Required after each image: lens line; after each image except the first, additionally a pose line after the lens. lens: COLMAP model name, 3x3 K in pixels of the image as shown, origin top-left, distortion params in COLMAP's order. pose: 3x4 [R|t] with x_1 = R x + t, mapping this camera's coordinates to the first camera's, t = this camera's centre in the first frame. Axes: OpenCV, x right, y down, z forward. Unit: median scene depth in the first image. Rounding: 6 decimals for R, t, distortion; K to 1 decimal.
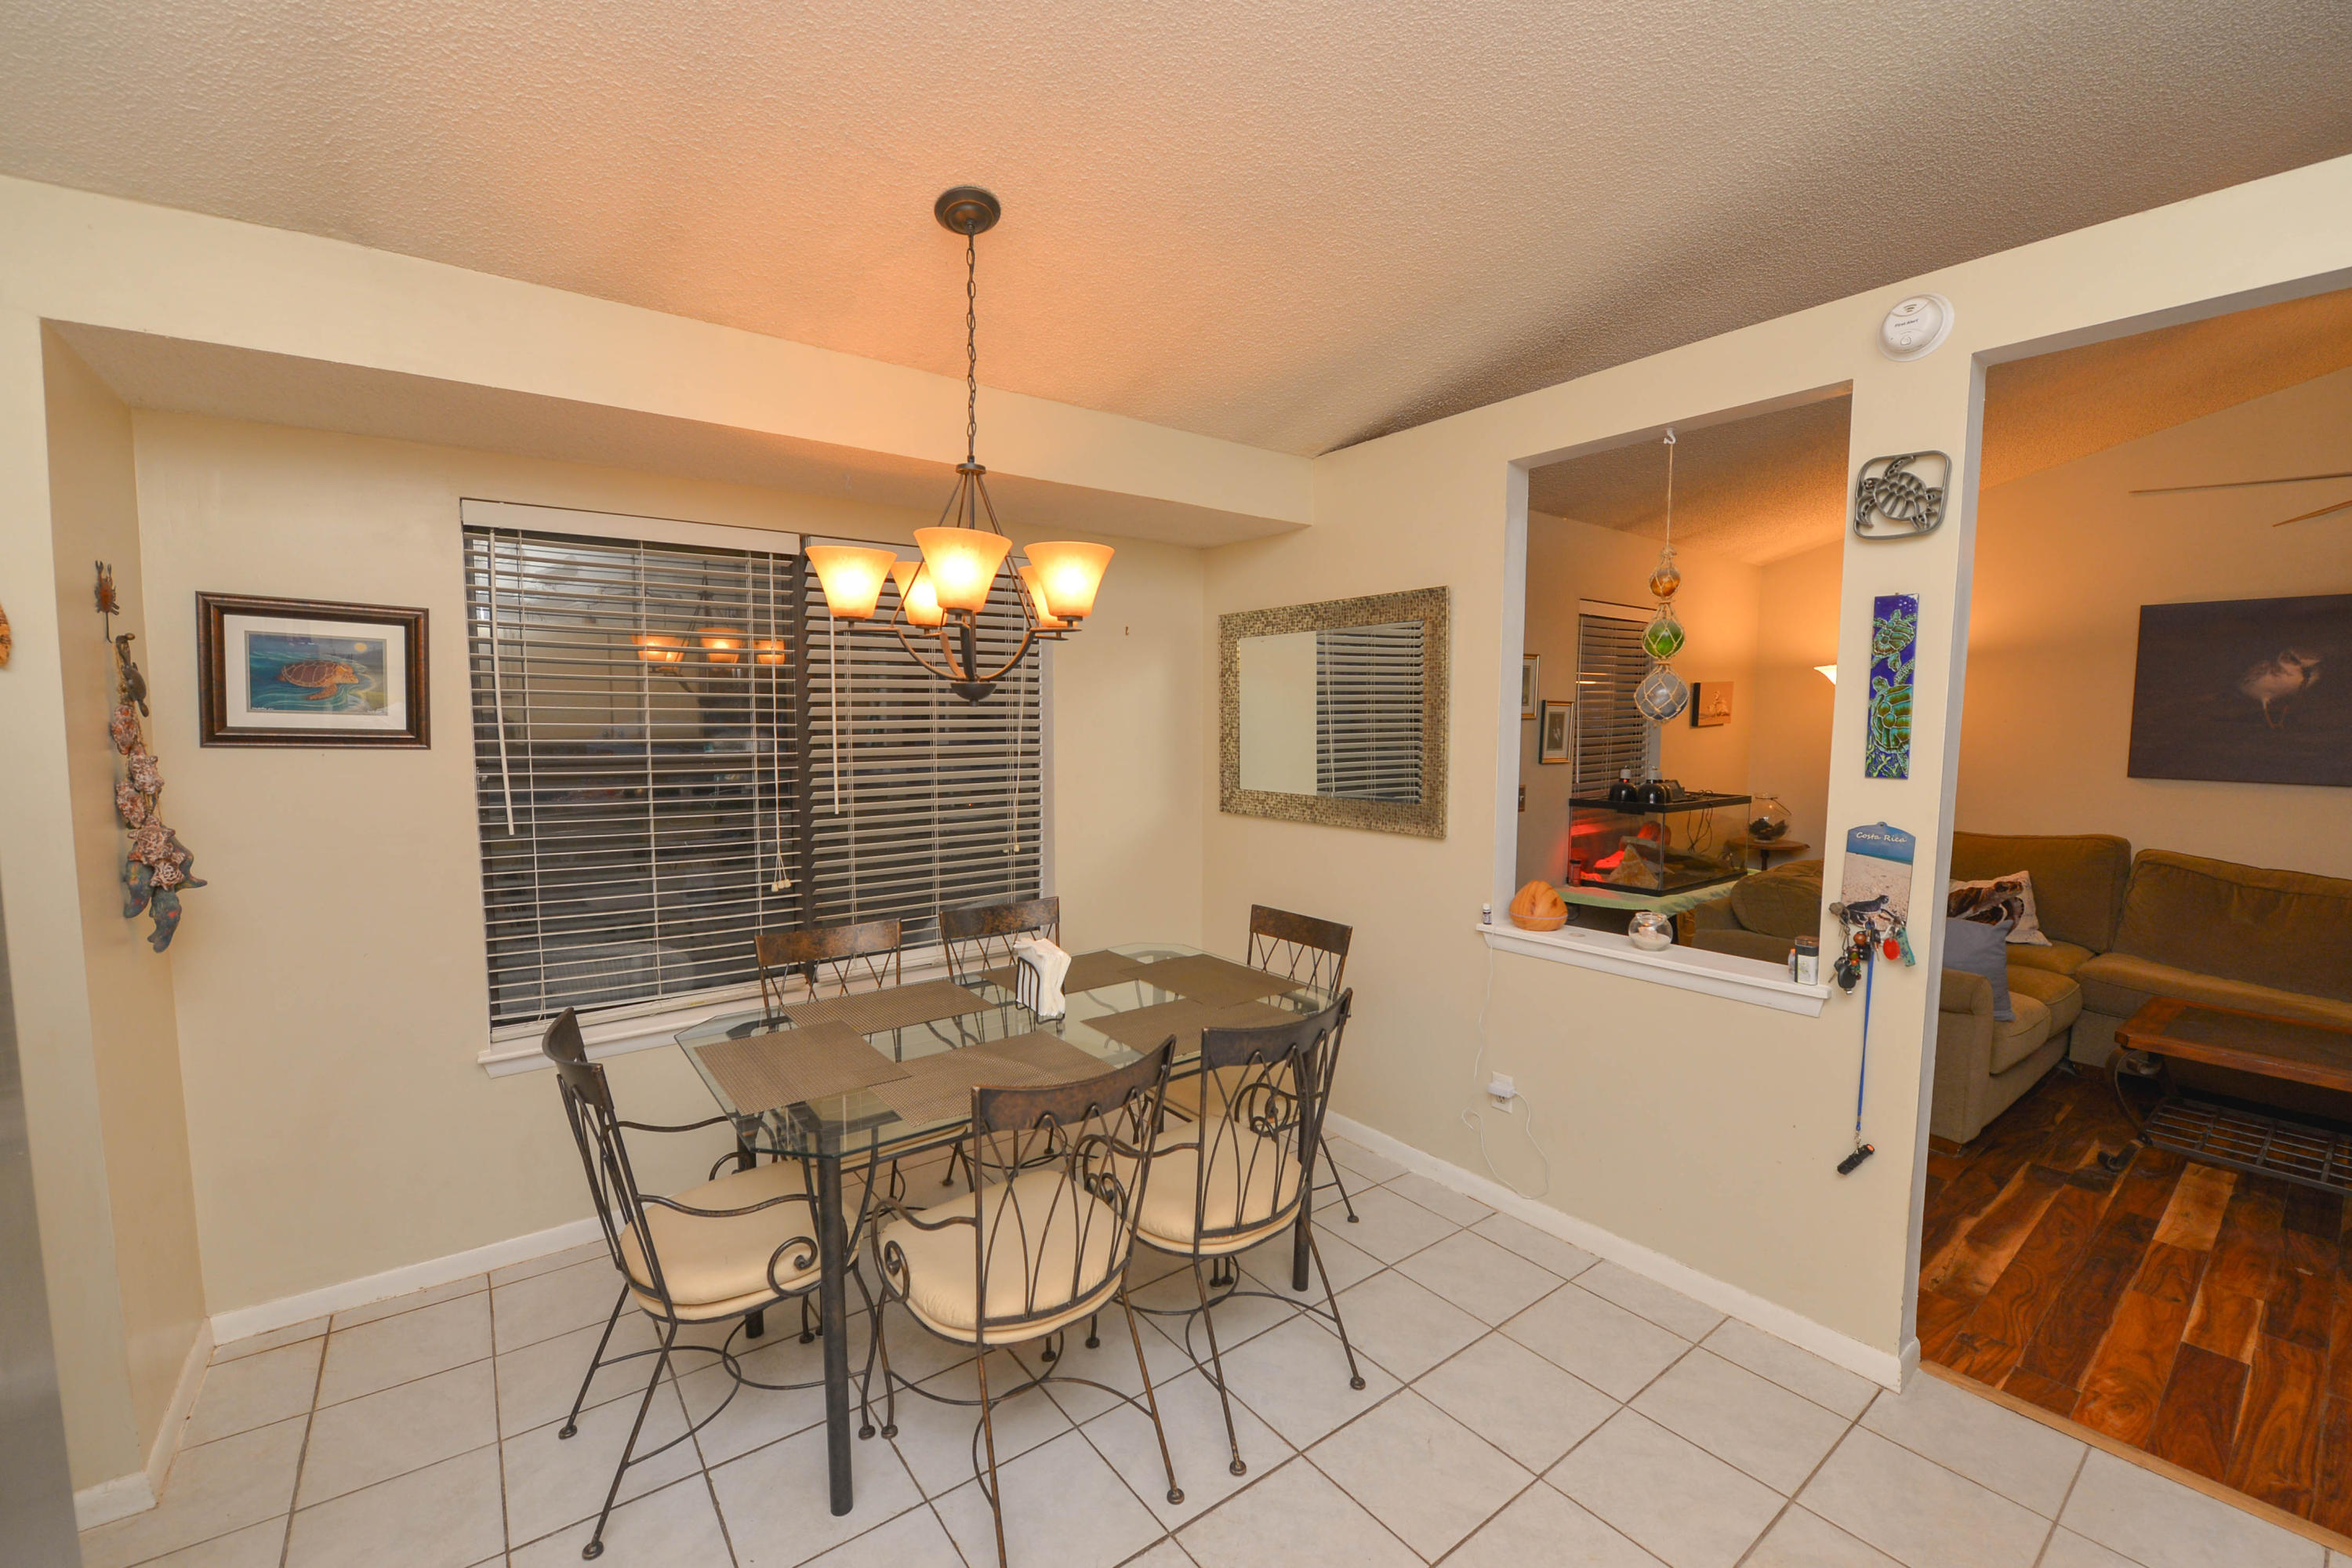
lens RADIAL K [[955.5, 0, 1172.8], [0, 955.5, 791.8], [0, 0, 1]] dist [-0.012034, -0.005048]
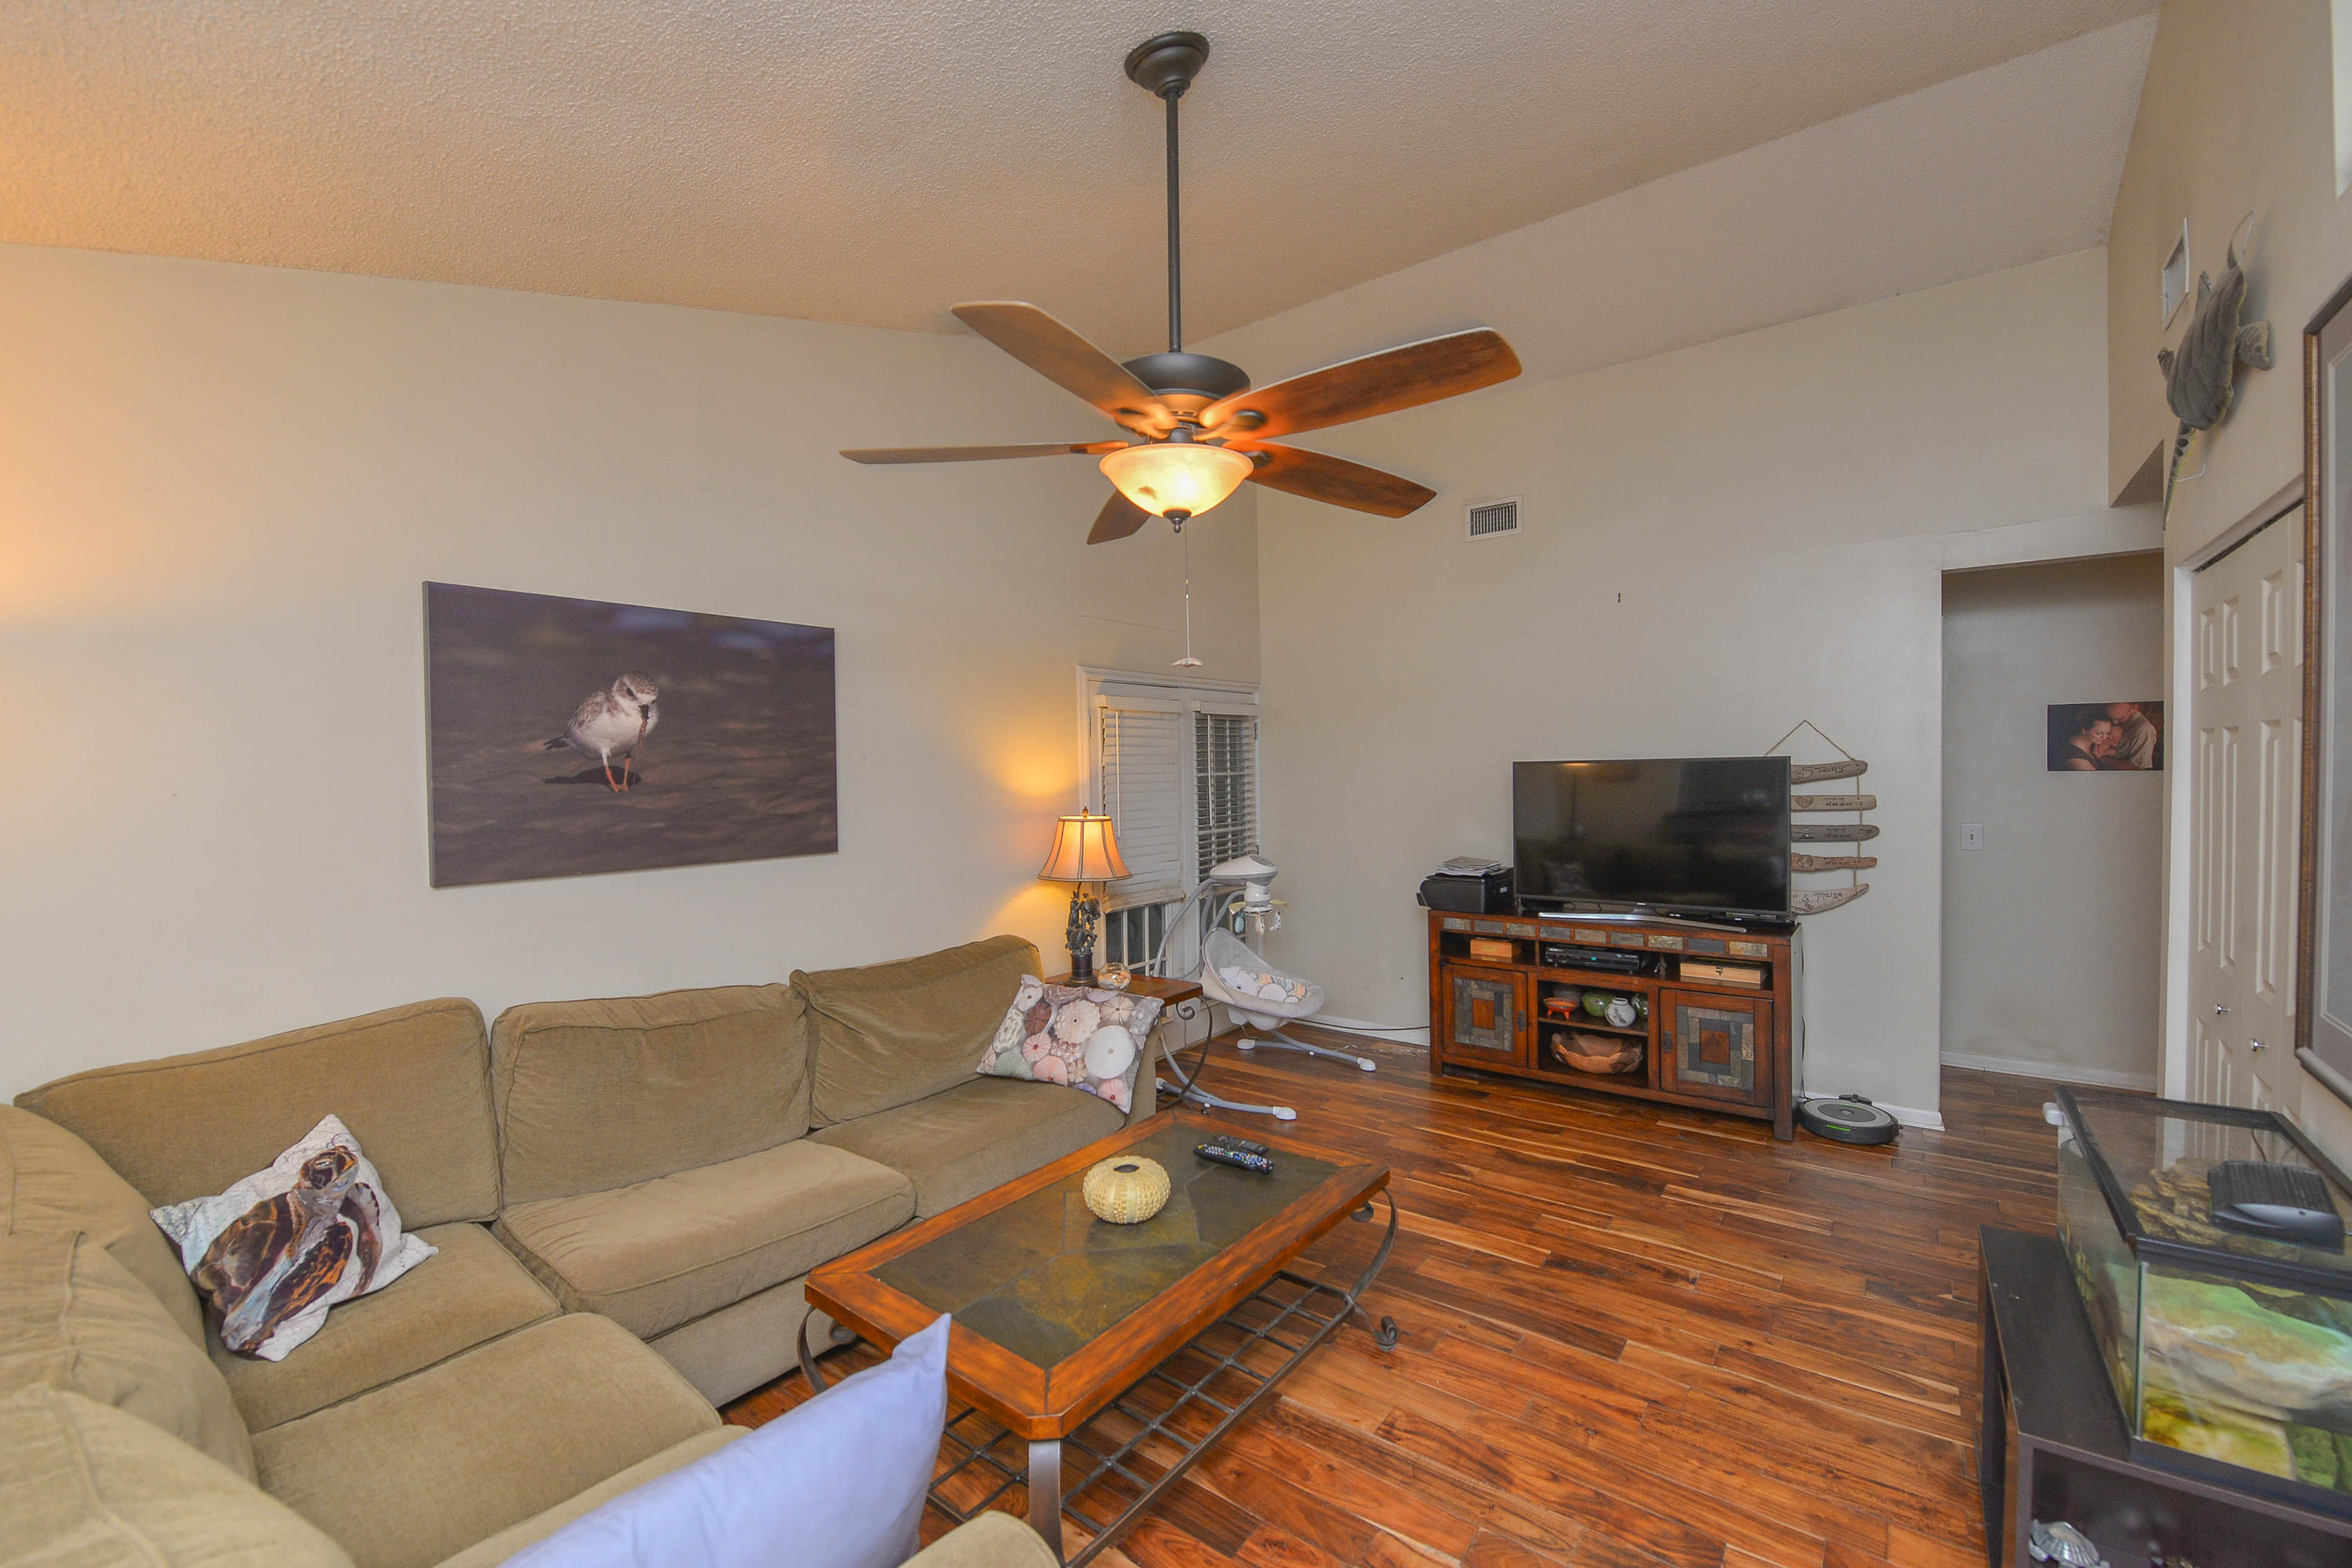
lens RADIAL K [[955.5, 0, 1172.8], [0, 955.5, 791.8], [0, 0, 1]] dist [-0.012034, -0.005048]
pose [[-0.252637, -0.024119, 0.967260, 0.565807], [0.094292, 0.994317, 0.049422, -0.090989], [-0.962956, 0.103691, -0.248927, 1.104638]]
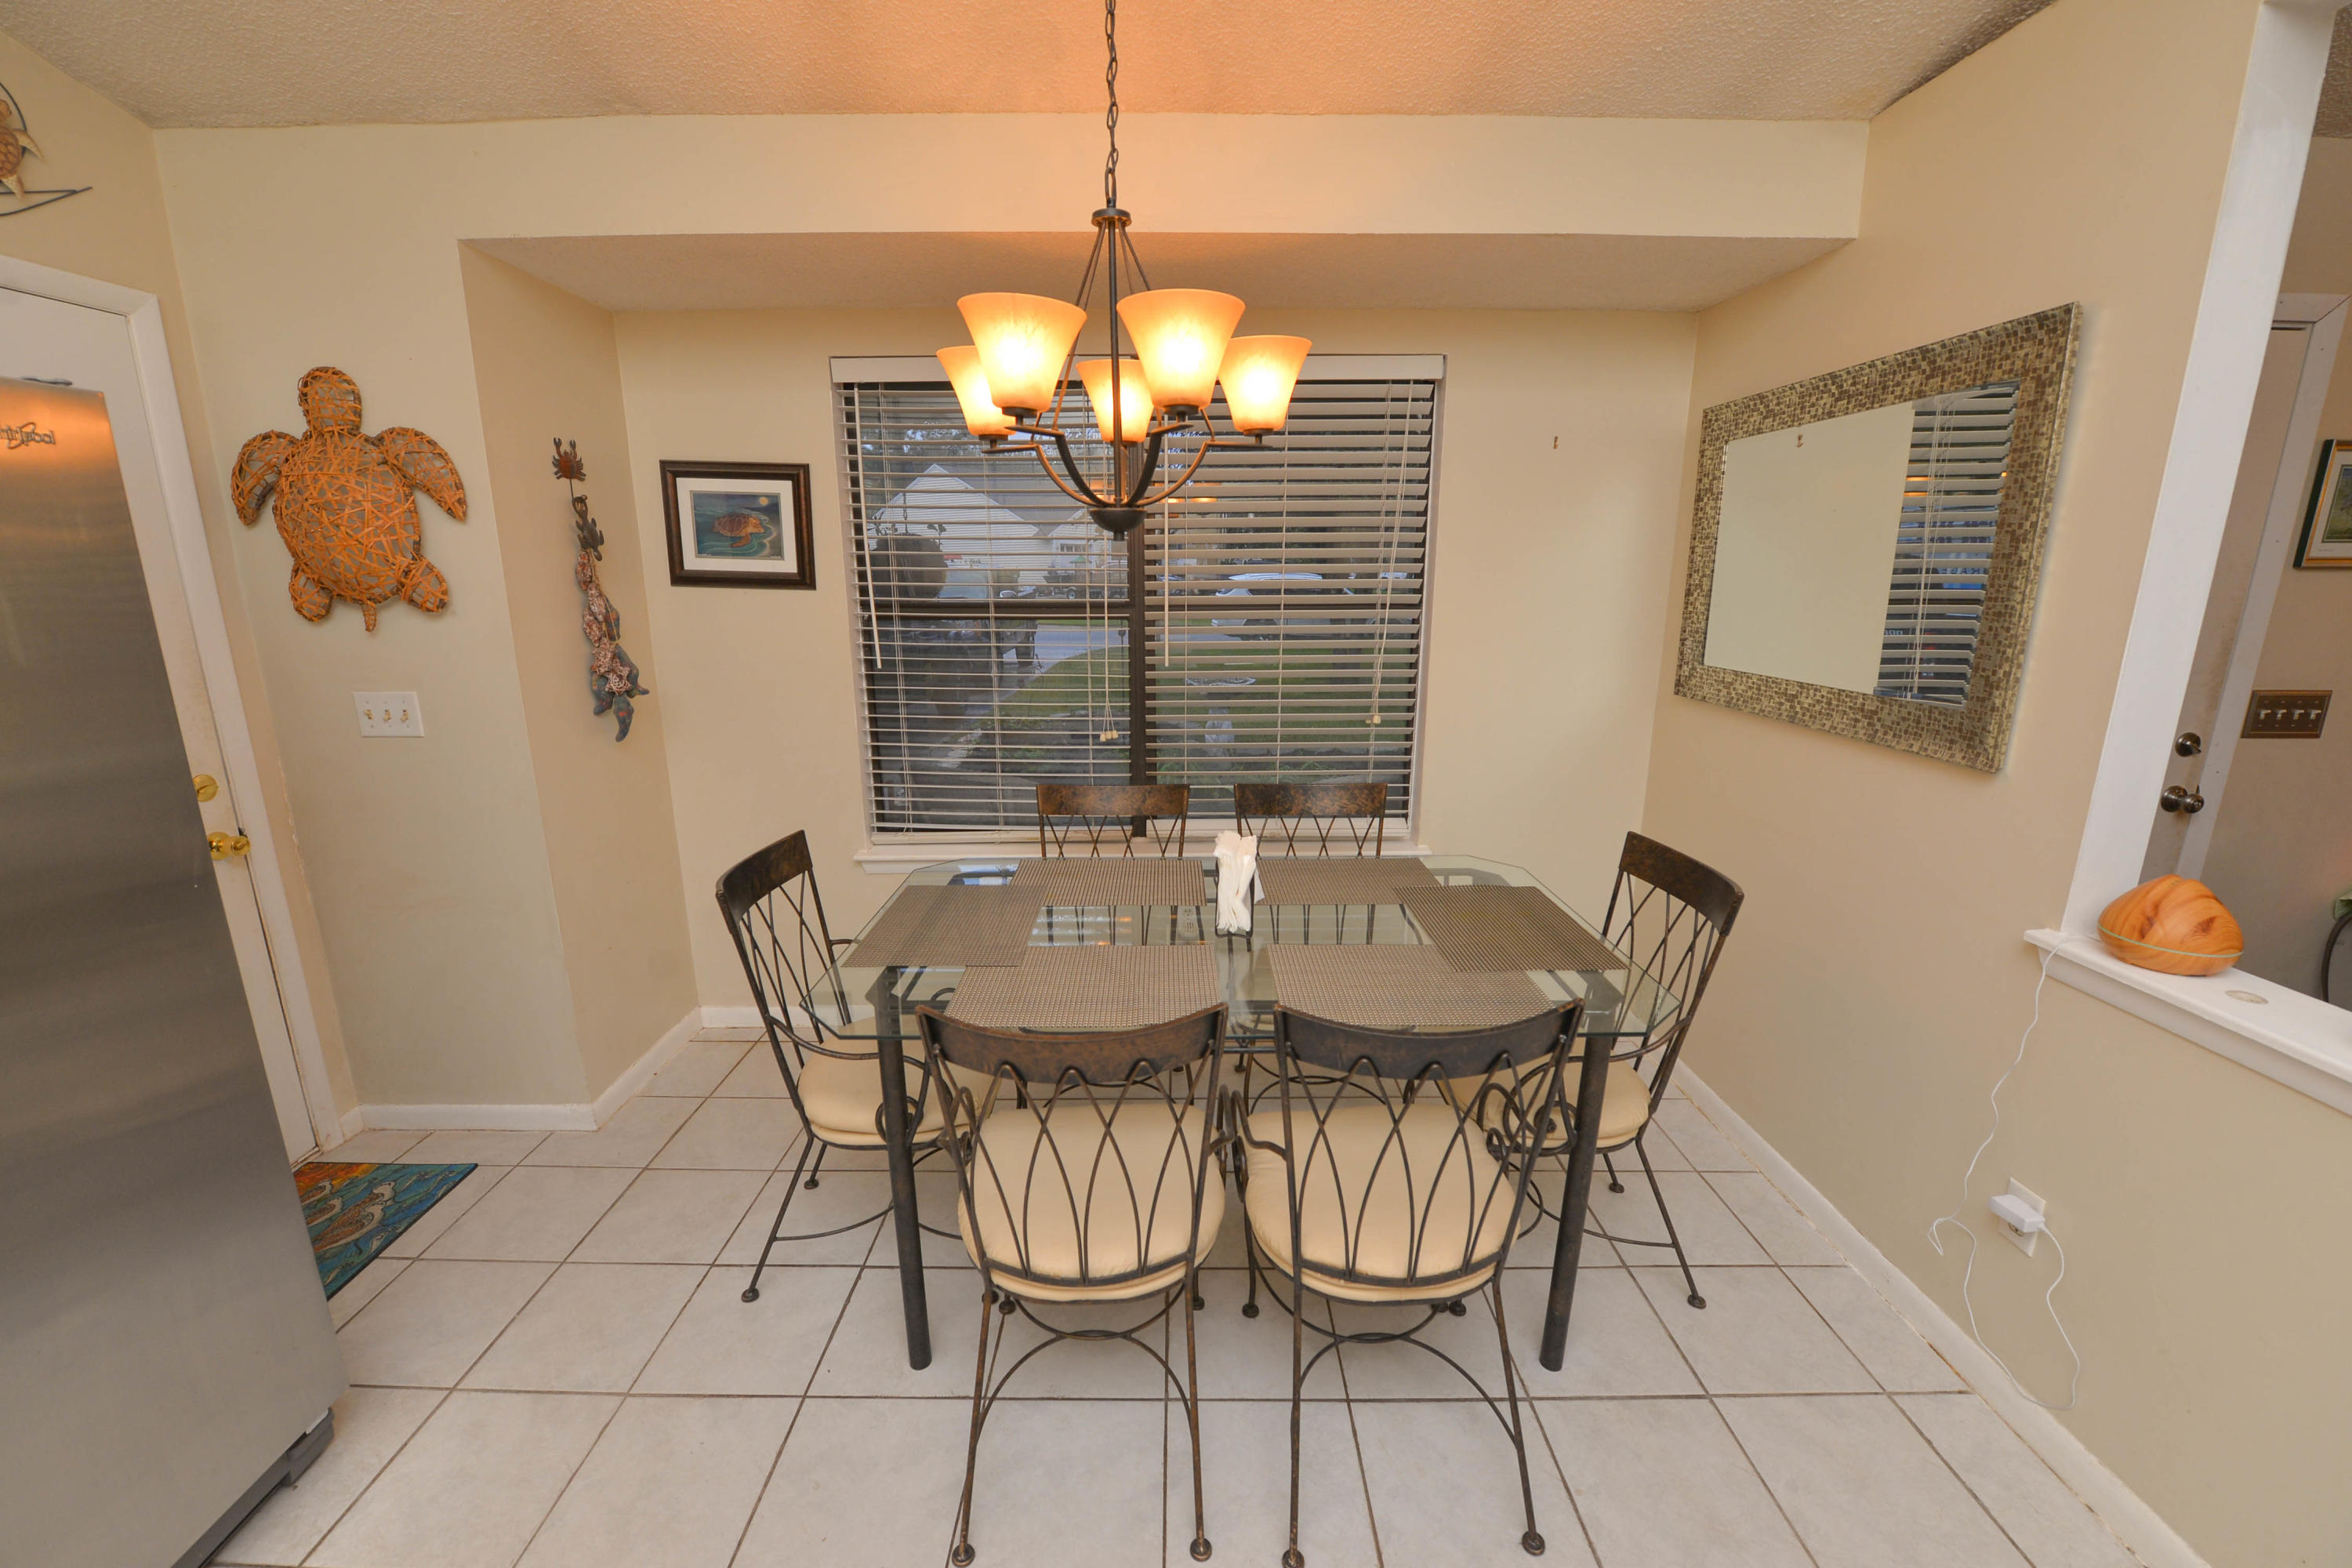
lens RADIAL K [[936.3, 0, 1176.7], [0, 936.3, 790.8], [0, 0, 1]] dist [-0.020180, -0.000524]
pose [[0.798650, 0.136416, -0.586130, 0.230990], [-0.045170, 0.984810, 0.167658, -0.011890], [0.600098, -0.107425, 0.792681, 0.283473]]
